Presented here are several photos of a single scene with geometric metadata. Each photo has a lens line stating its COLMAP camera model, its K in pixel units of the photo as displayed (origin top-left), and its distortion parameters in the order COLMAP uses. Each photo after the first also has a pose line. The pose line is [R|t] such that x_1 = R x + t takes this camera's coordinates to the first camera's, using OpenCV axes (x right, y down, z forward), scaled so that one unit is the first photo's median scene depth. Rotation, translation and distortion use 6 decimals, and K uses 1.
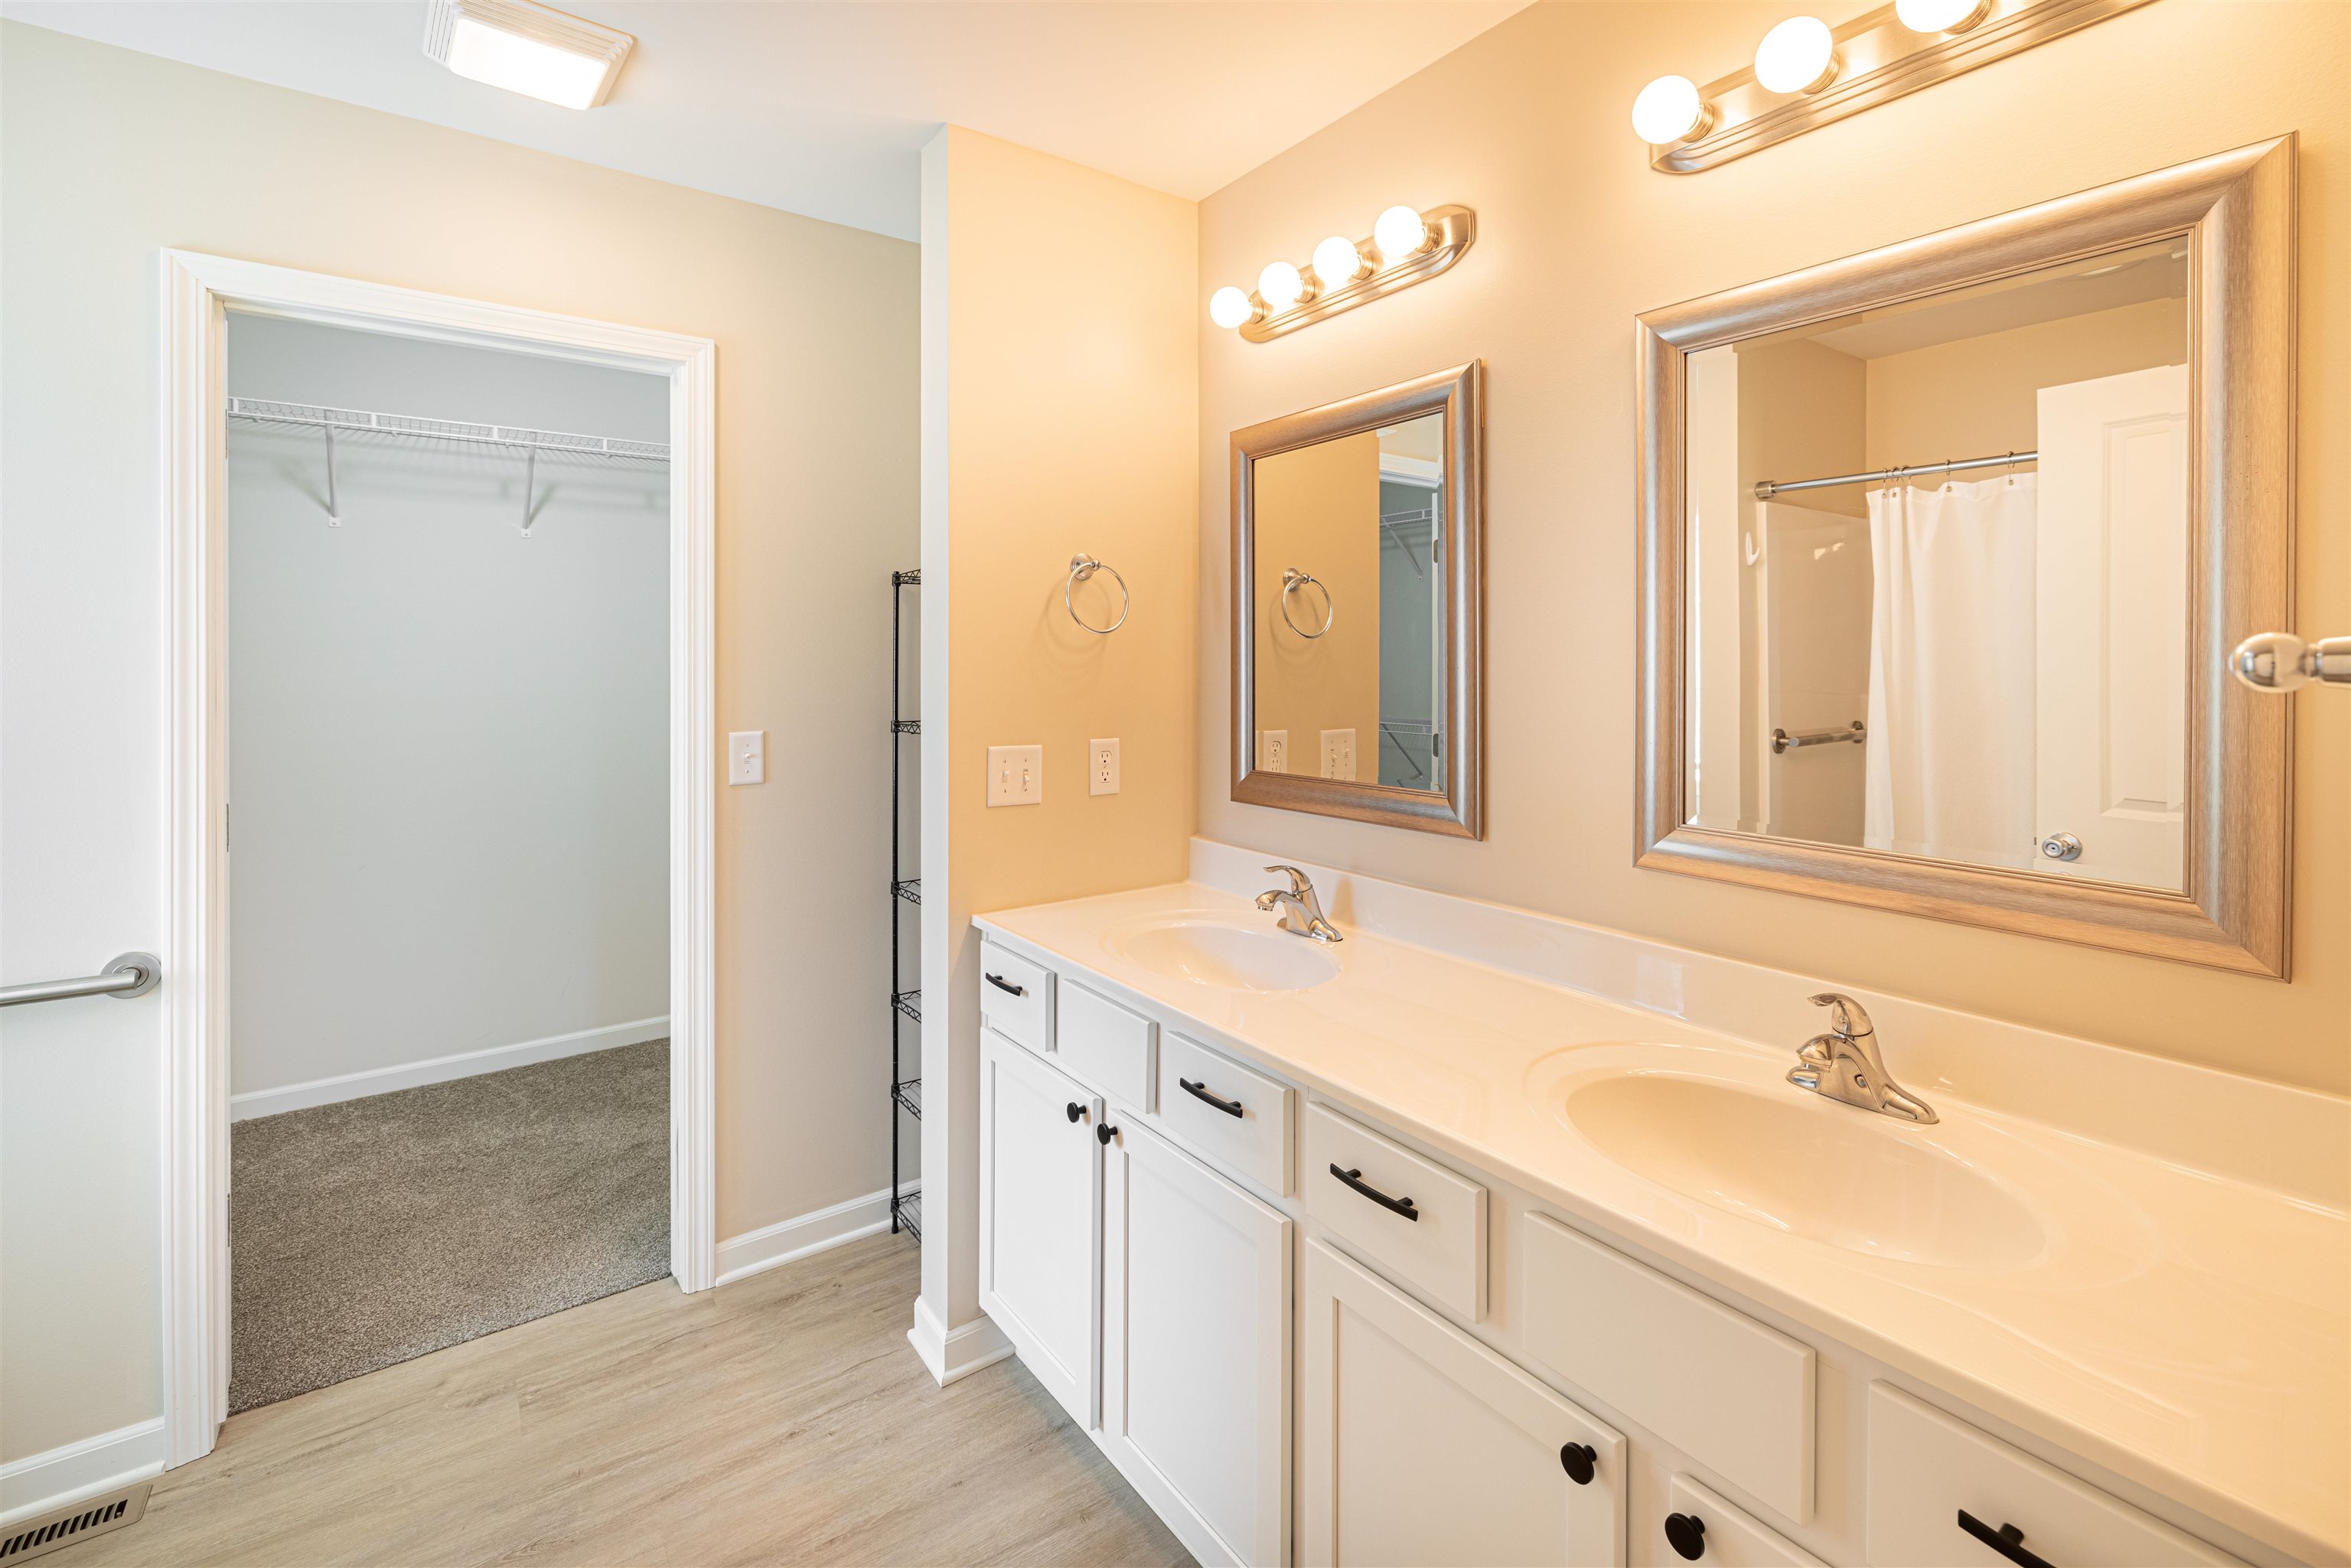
lens RADIAL K [[1020.1, 0, 1149.8], [0, 1020.1, 663.9], [0, 0, 1]] dist [-0.000991, -0.000414]
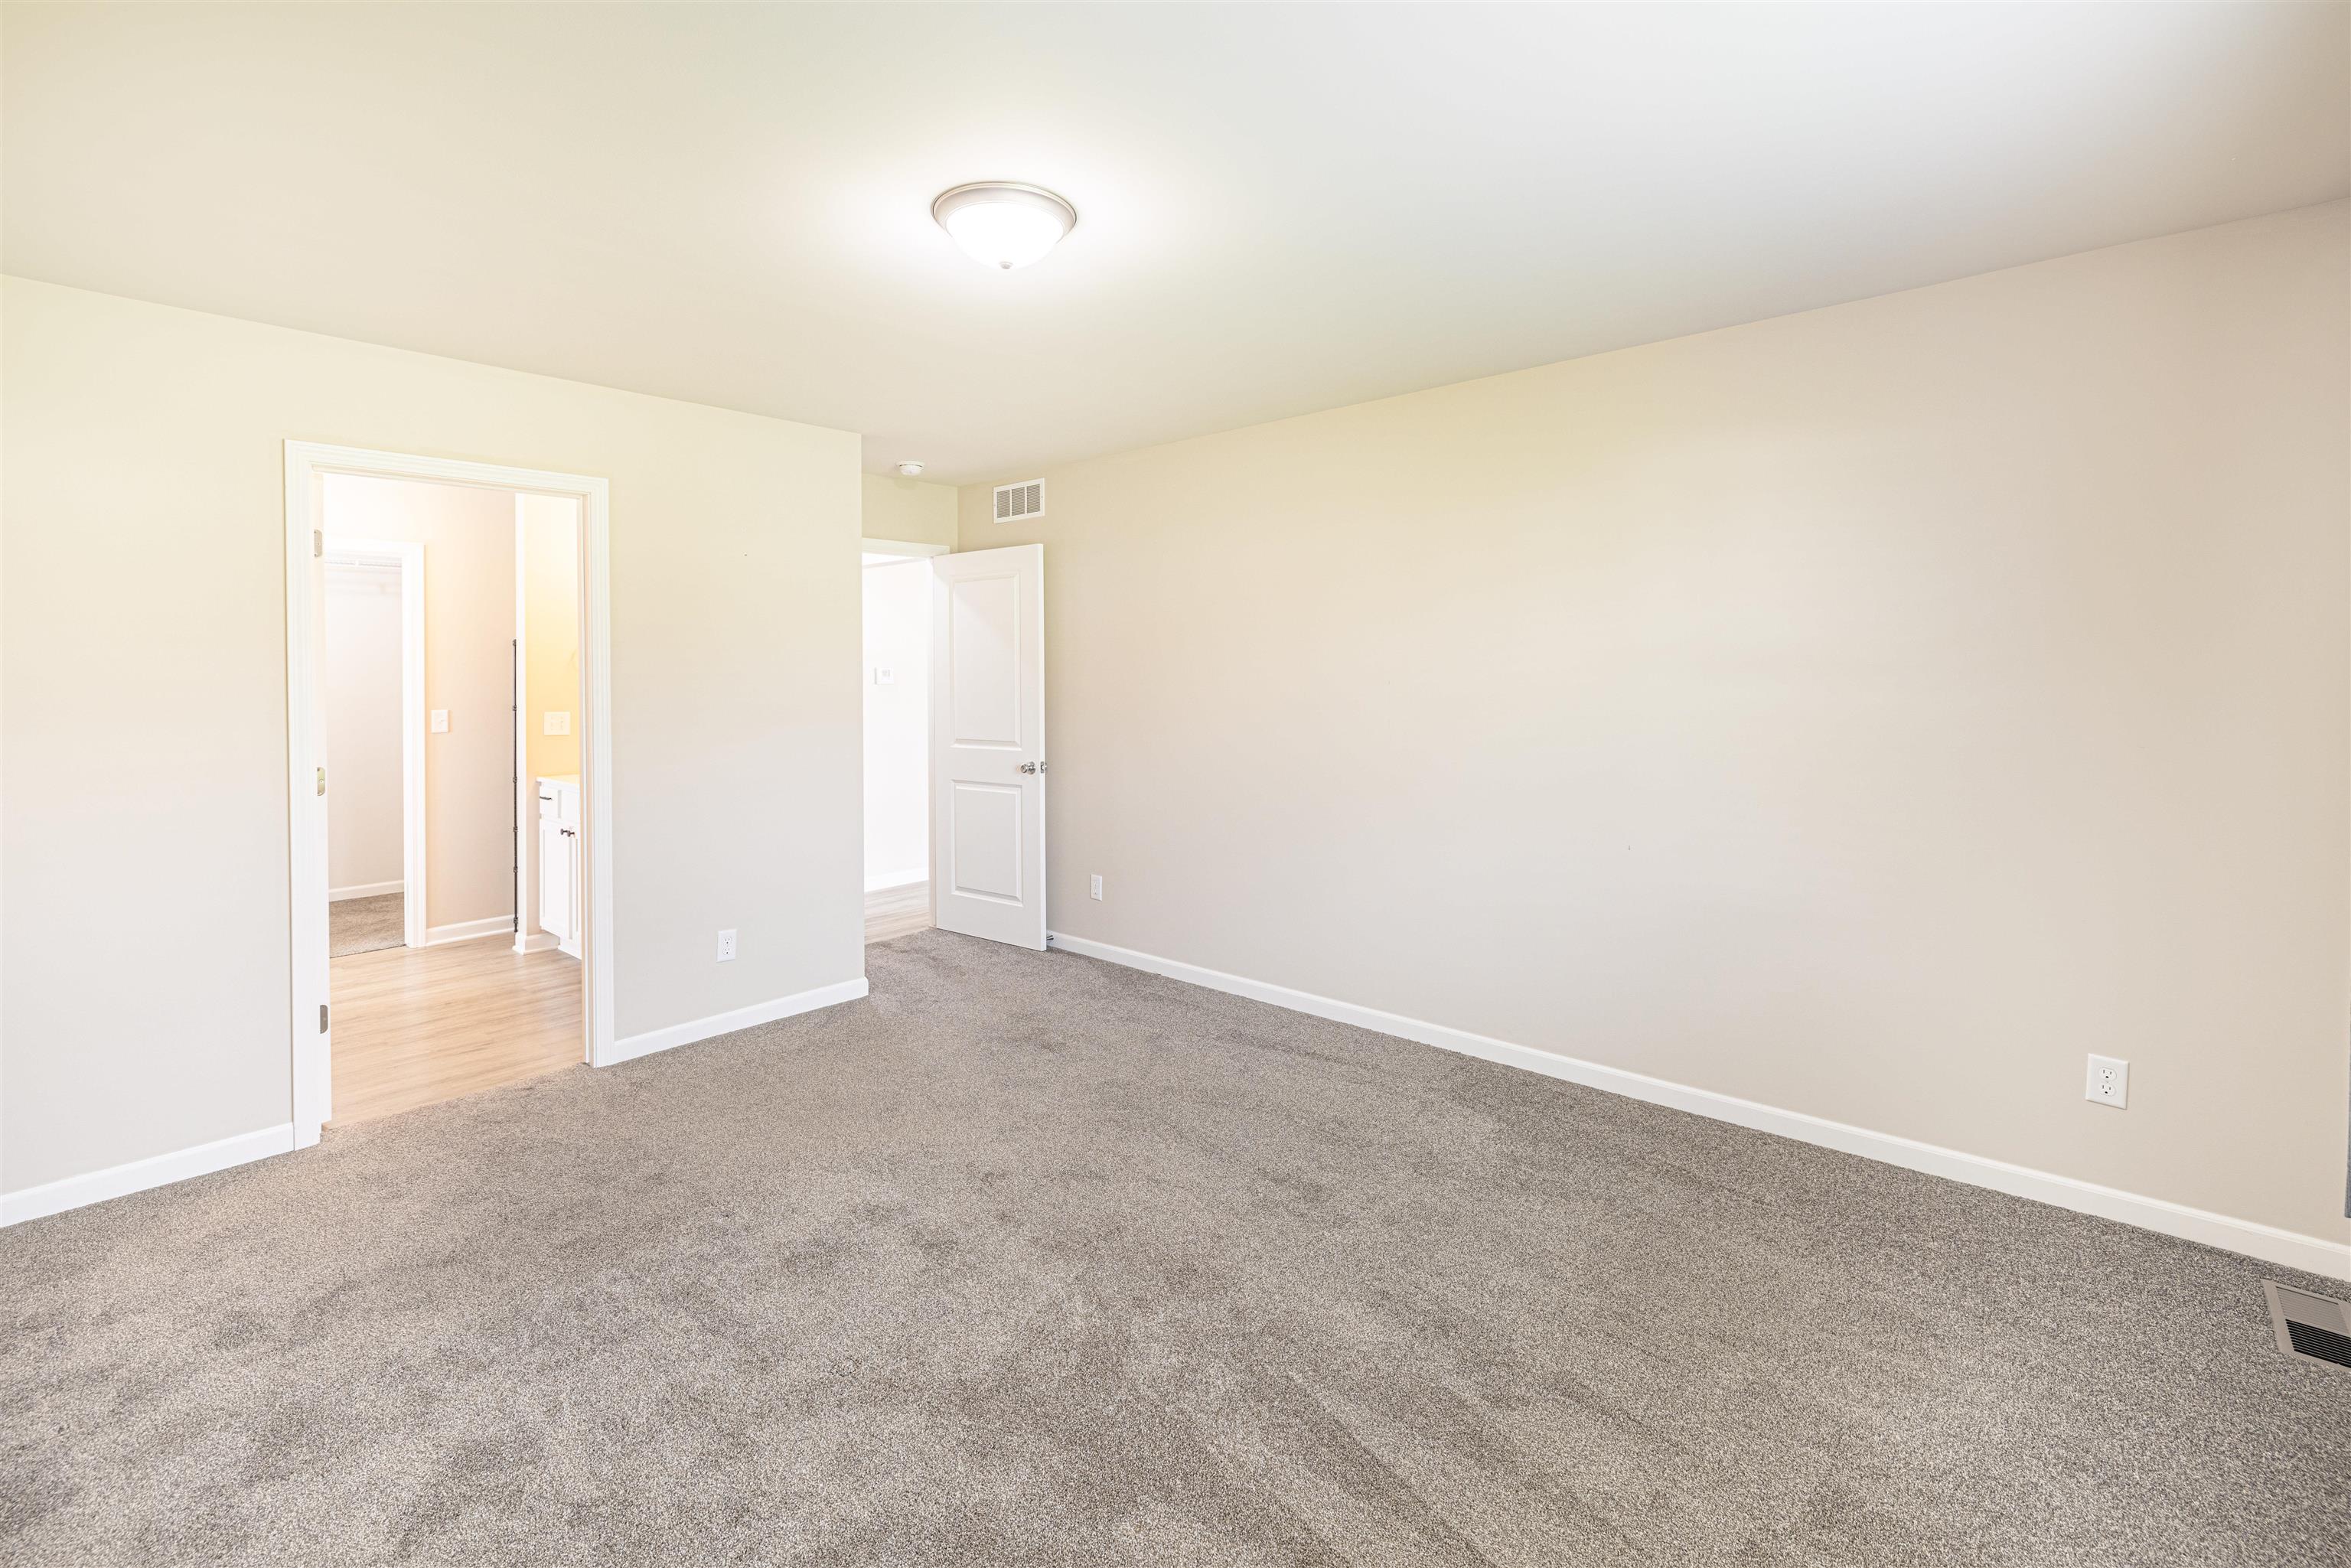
lens RADIAL K [[1020.1, 0, 1172.0], [0, 1020.1, 787.0], [0, 0, 1]] dist [-0.000991, -0.000414]
pose [[0.978639, -0.003000, 0.205565, 0.833035], [0.002096, 0.999987, 0.004619, 0.256534], [-0.205576, -0.004090, 0.978633, -1.777570]]
